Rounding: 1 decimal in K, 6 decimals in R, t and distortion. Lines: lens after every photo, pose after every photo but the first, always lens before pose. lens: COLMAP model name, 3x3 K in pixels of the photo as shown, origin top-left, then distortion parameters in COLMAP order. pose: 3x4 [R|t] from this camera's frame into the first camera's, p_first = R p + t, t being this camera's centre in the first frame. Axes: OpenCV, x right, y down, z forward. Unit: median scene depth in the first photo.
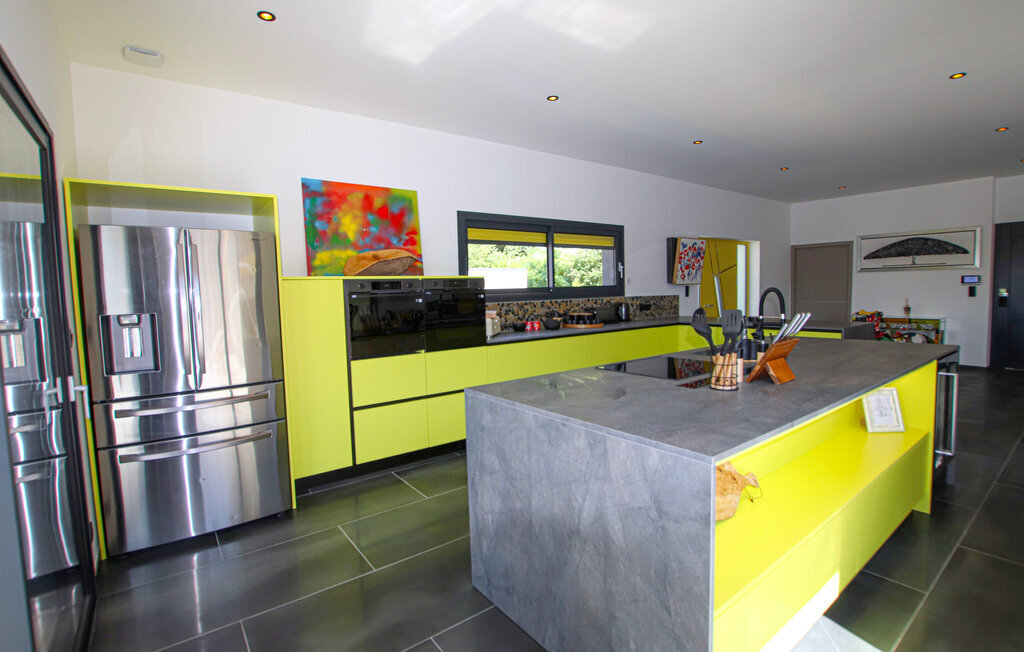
lens RADIAL K [[479.1, 0, 529.7], [0, 479.1, 316.9], [0, 0, 1]] dist [-0.023087, 0.000279]
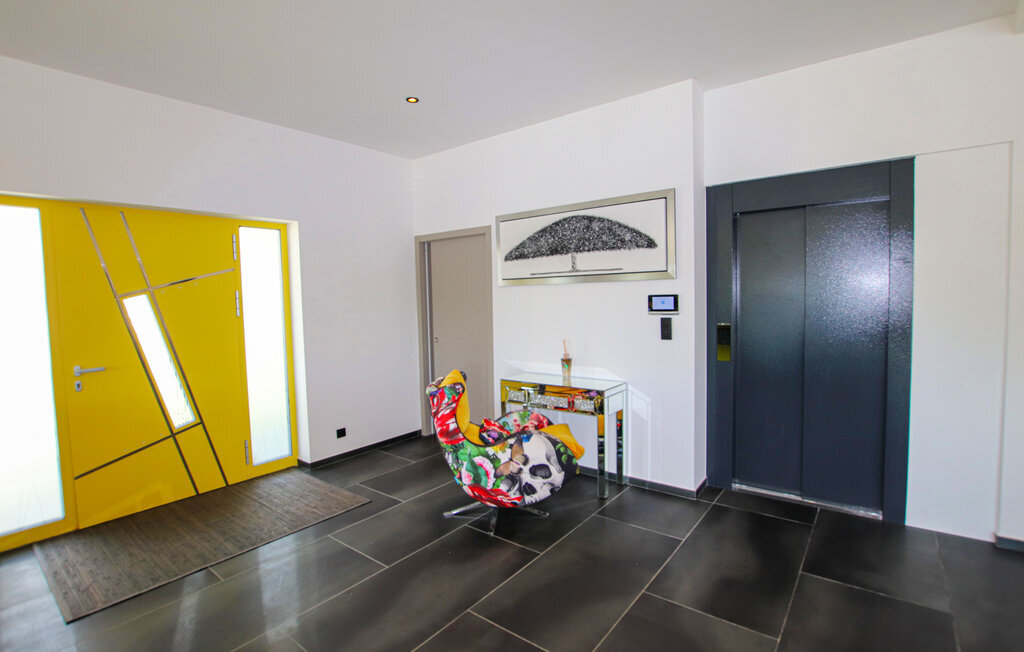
lens RADIAL K [[479.1, 0, 523.3], [0, 479.1, 321.1], [0, 0, 1]] dist [-0.023087, 0.000279]
pose [[0.968843, -0.014446, 0.247255, 0.790689], [0.017006, 0.999822, -0.008219, -0.069479], [-0.247092, 0.012168, 0.968916, 0.659286]]
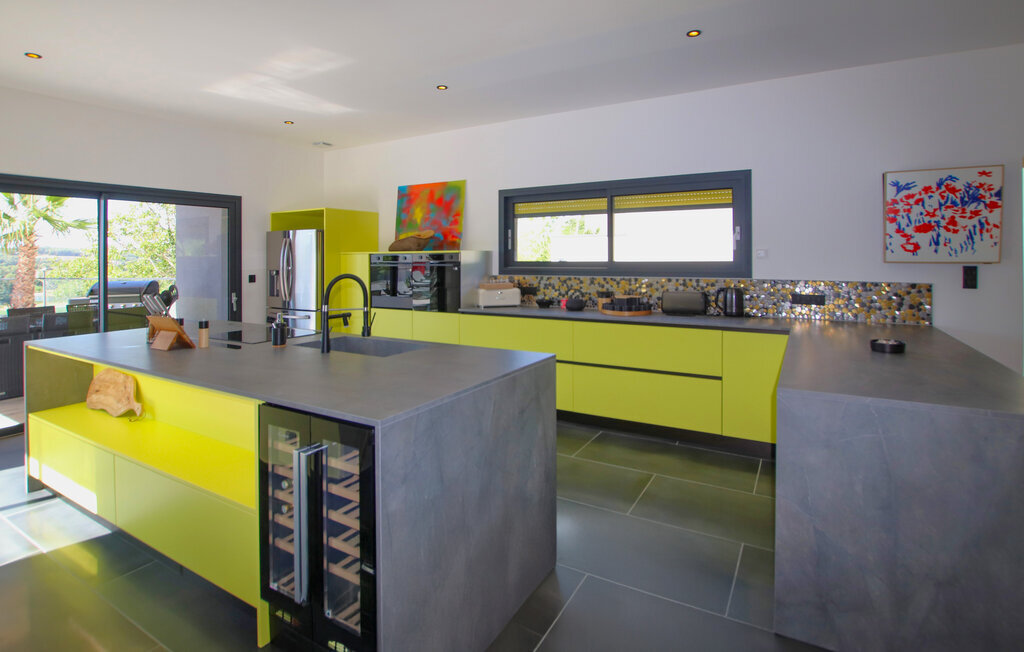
lens RADIAL K [[499.4, 0, 513.8], [0, 499.4, 253.3], [0, 0, 1]] dist [-0.024713, -0.000304]
pose [[0.371192, 0.019581, -0.928350, 0.696328], [-0.058356, 0.998293, -0.002277, -0.056698], [0.926721, 0.055020, 0.371701, 0.455955]]
